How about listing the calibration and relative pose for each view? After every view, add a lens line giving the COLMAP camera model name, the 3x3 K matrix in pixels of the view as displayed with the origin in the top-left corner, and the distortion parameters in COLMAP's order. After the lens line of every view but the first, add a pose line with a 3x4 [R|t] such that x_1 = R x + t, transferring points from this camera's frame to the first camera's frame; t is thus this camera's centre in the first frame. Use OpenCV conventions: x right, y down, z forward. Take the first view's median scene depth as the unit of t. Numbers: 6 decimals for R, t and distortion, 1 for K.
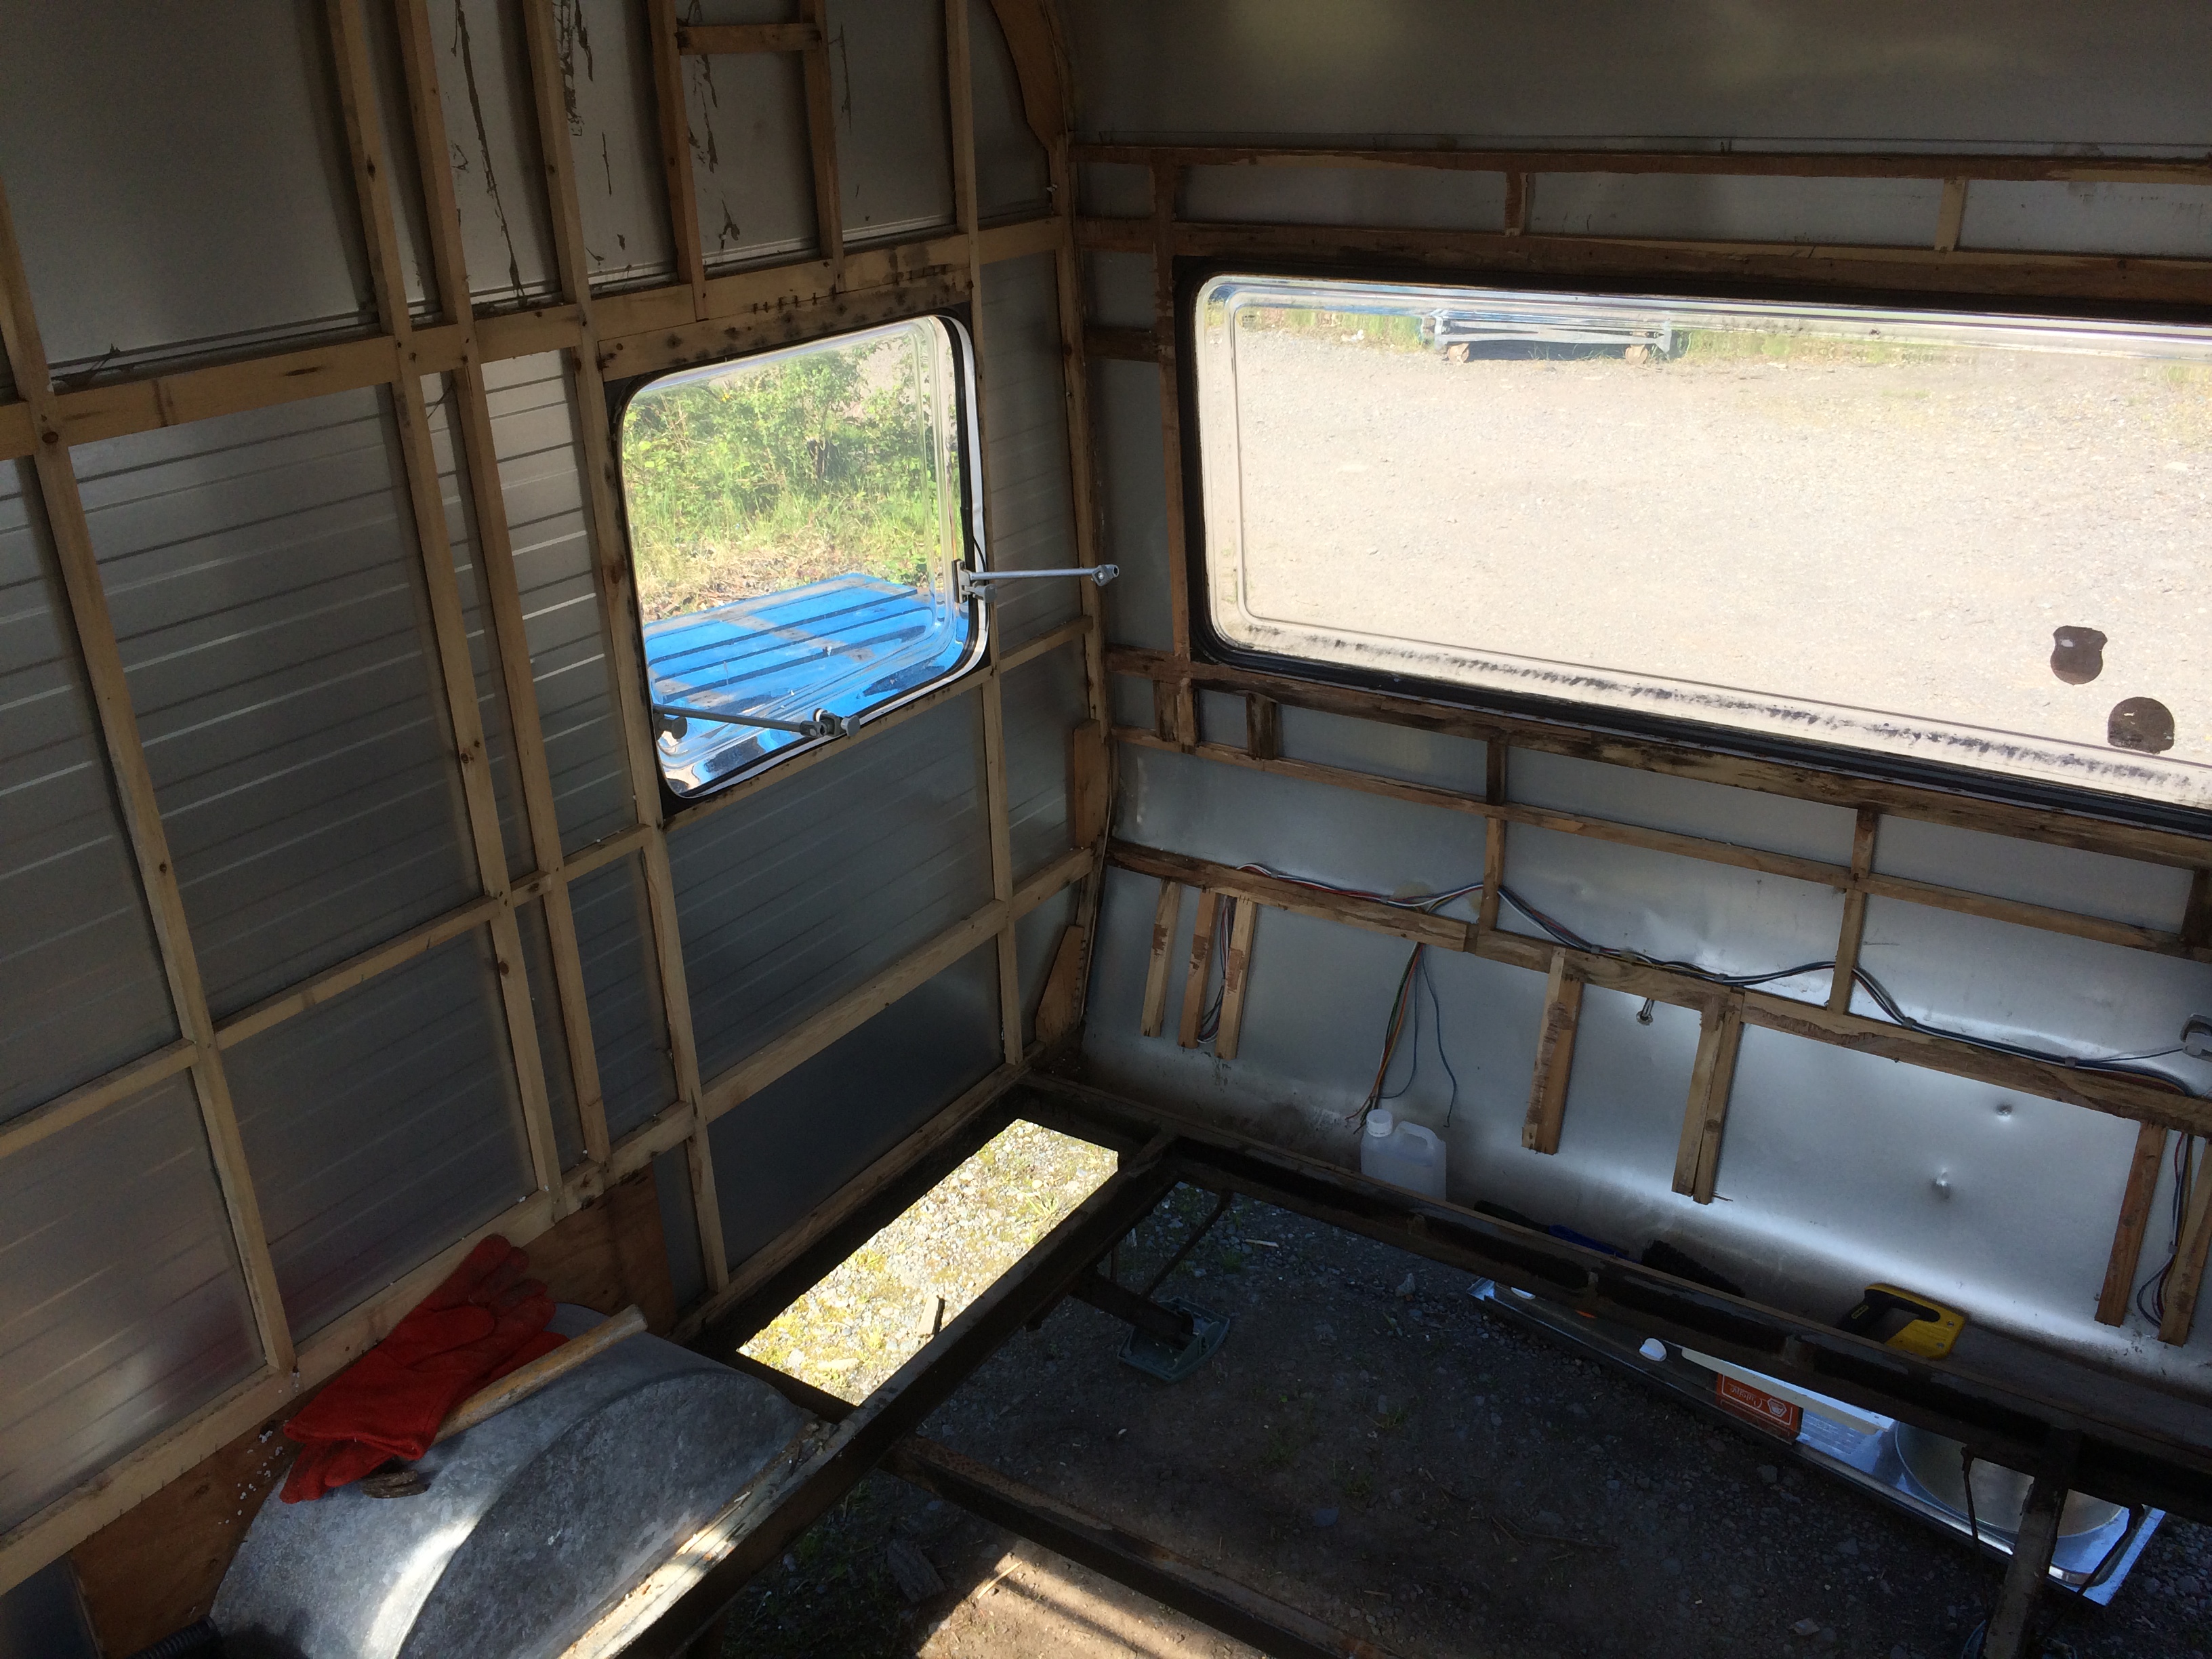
lens RADIAL K [[1891.5, 0, 1101.8], [0, 1891.5, 825.0], [0, 0, 1]] dist [0.090993, -0.129523]
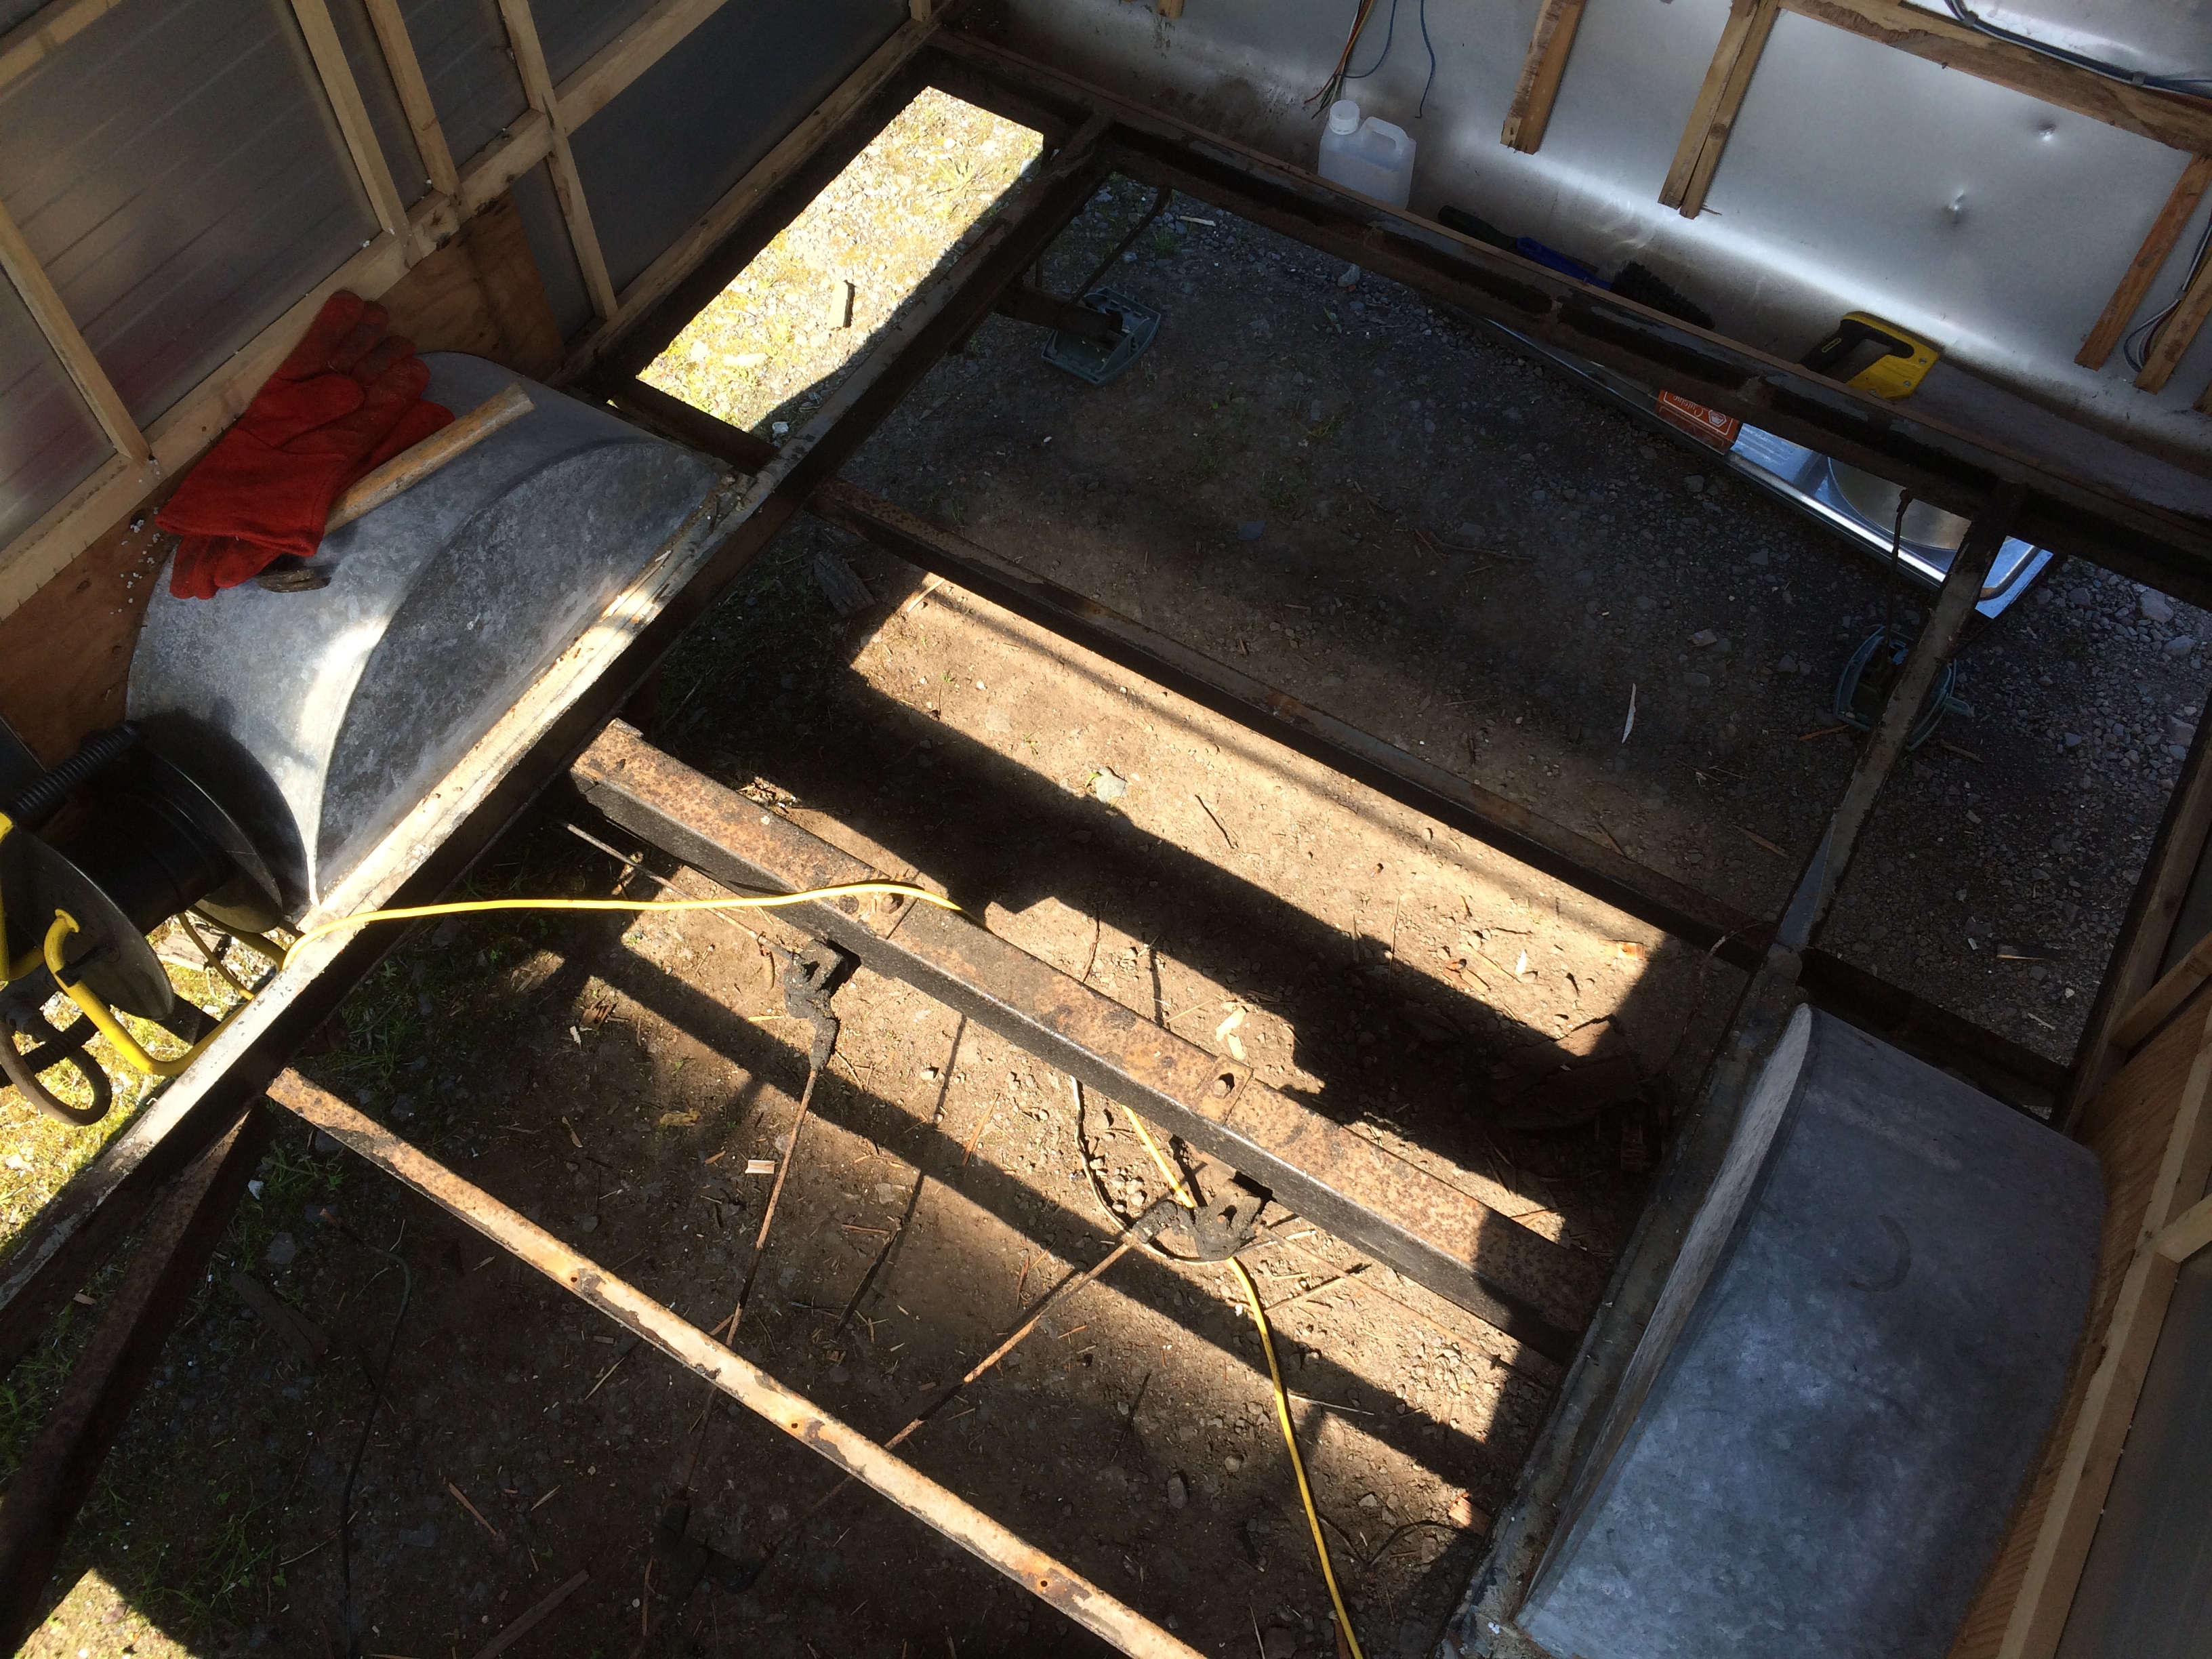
lens RADIAL K [[1891.5, 0, 1101.8], [0, 1891.5, 825.0], [0, 0, 1]] dist [0.090993, -0.129523]
pose [[0.998759, -0.006814, 0.049332, -0.012343], [-0.022334, 0.824111, 0.565988, -0.077993], [-0.044511, -0.566388, 0.822936, 0.103569]]
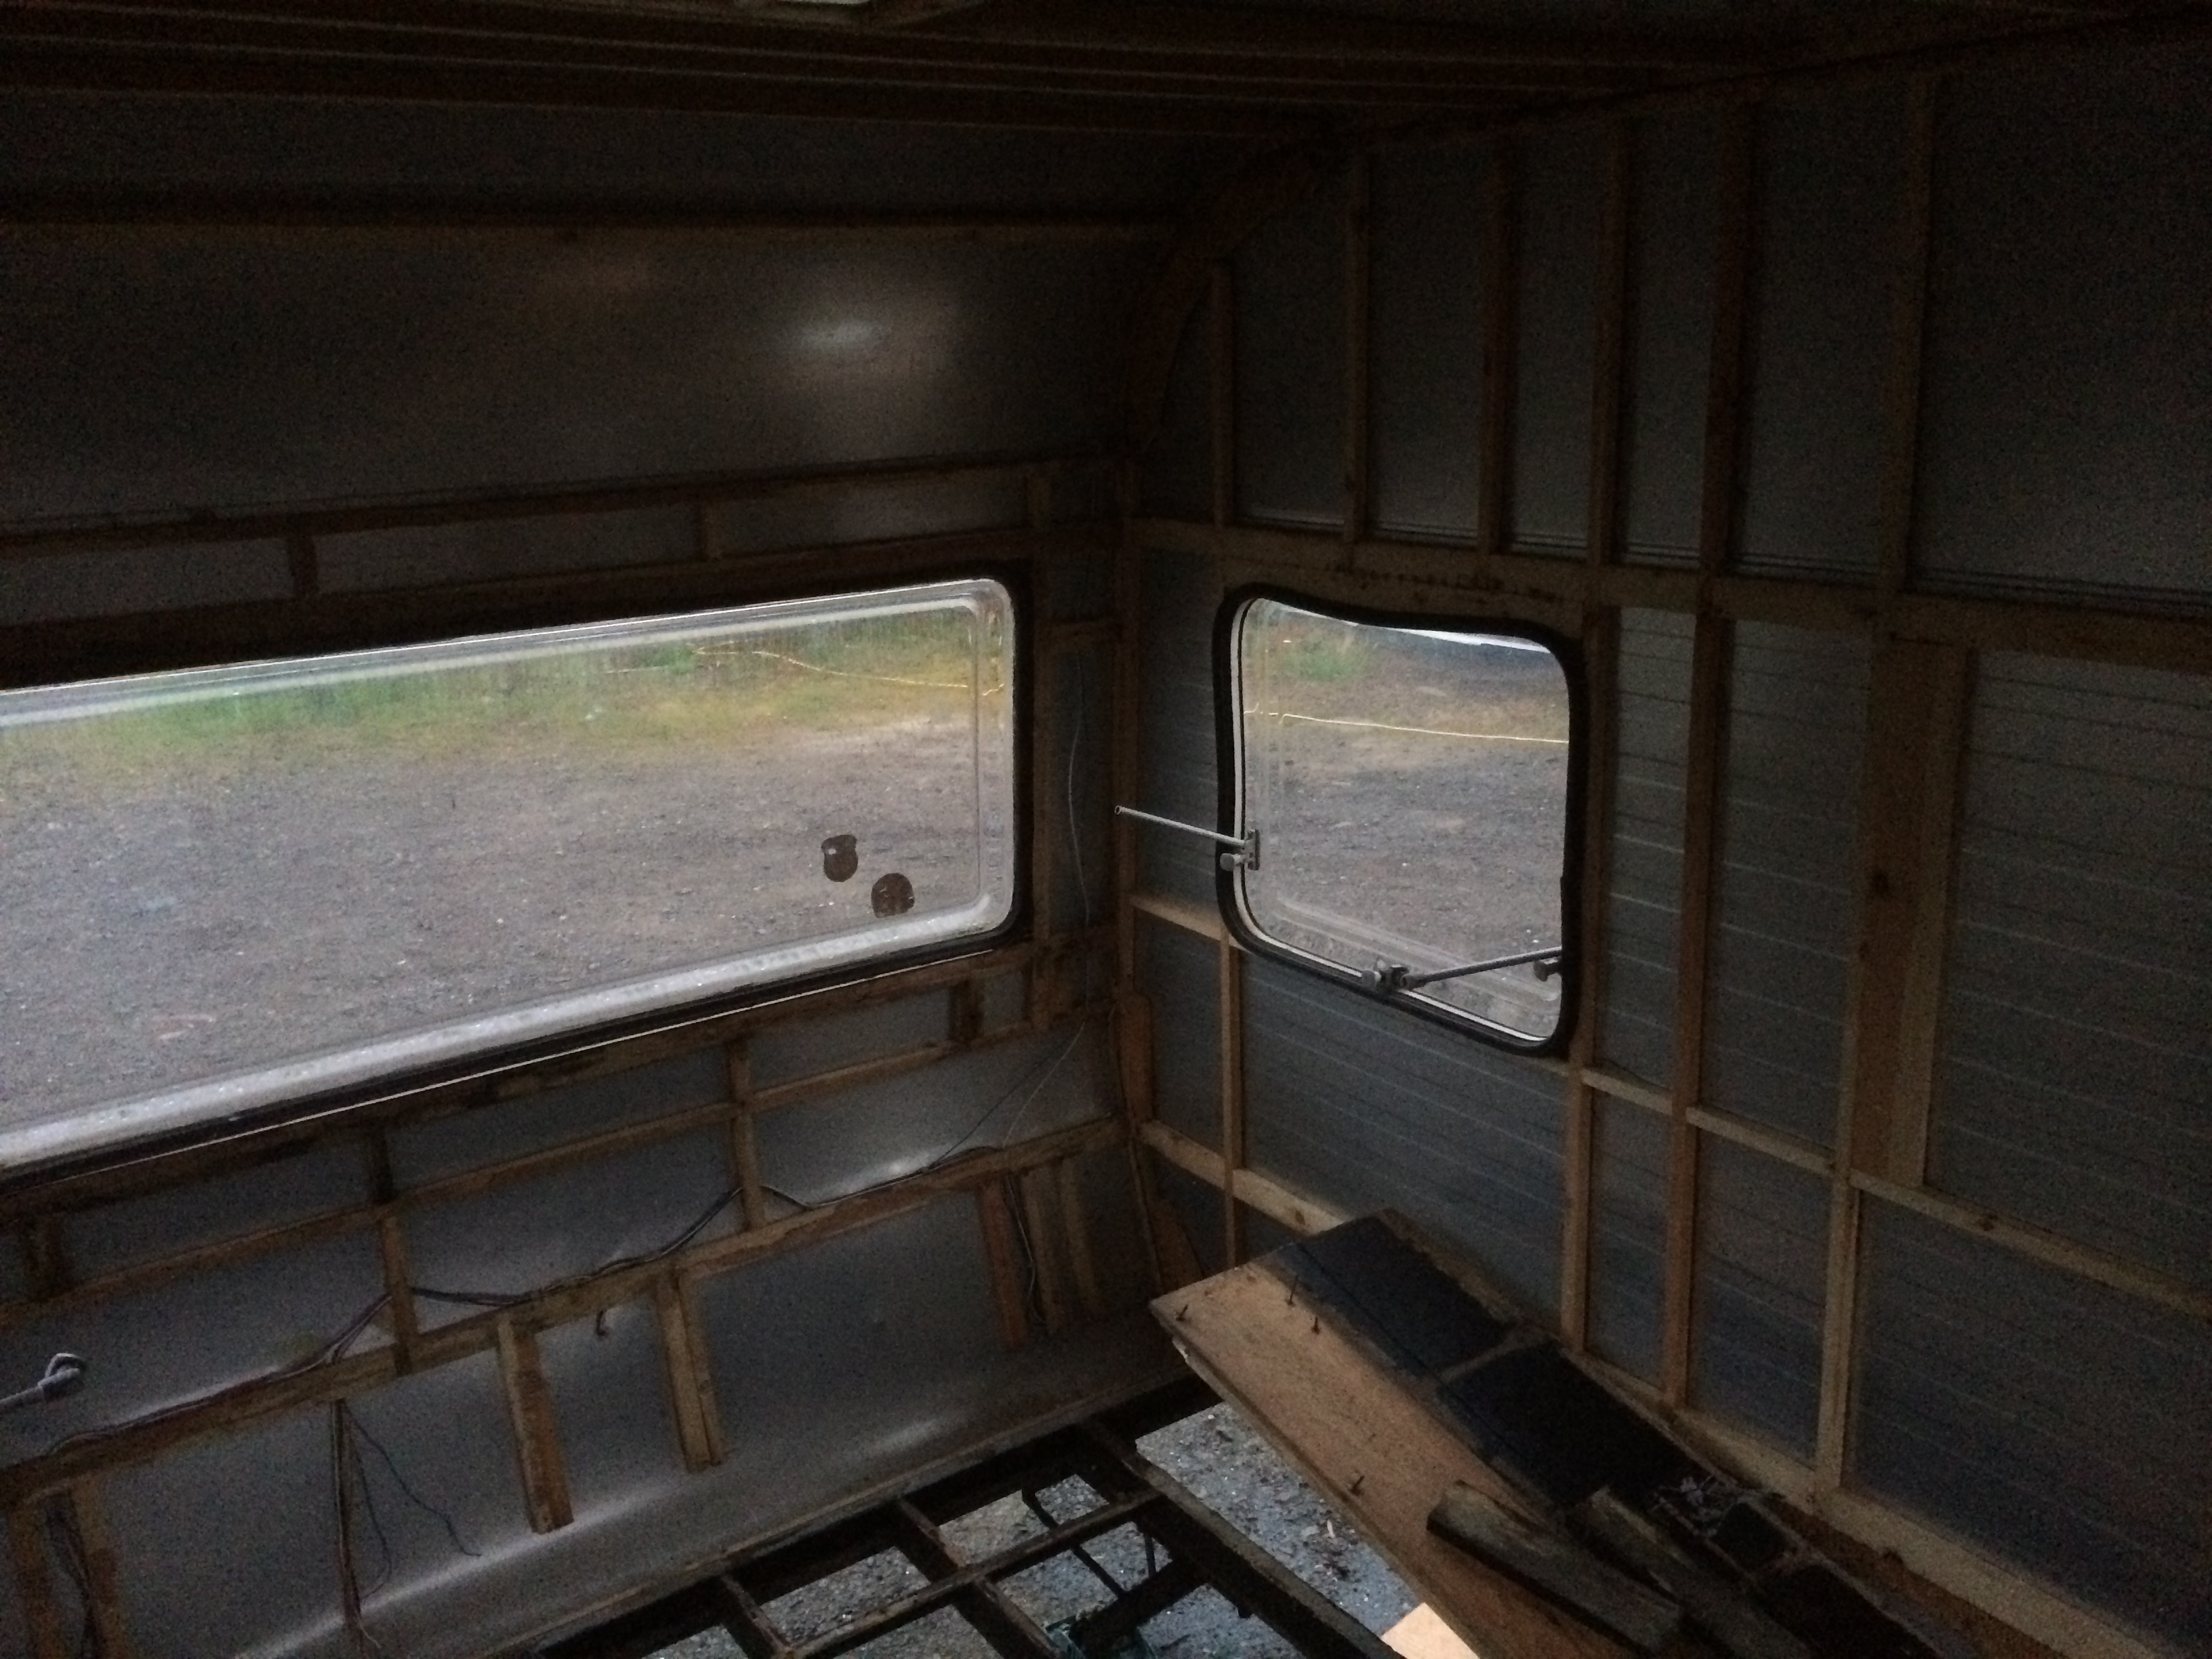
lens RADIAL K [[1891.5, 0, 1101.8], [0, 1891.5, 825.0], [0, 0, 1]] dist [0.090993, -0.129523]
pose [[0.376727, -0.226717, 0.898151, -0.475706], [0.390754, 0.917993, 0.067825, -0.113200], [-0.839874, 0.325405, 0.434424, 0.286272]]
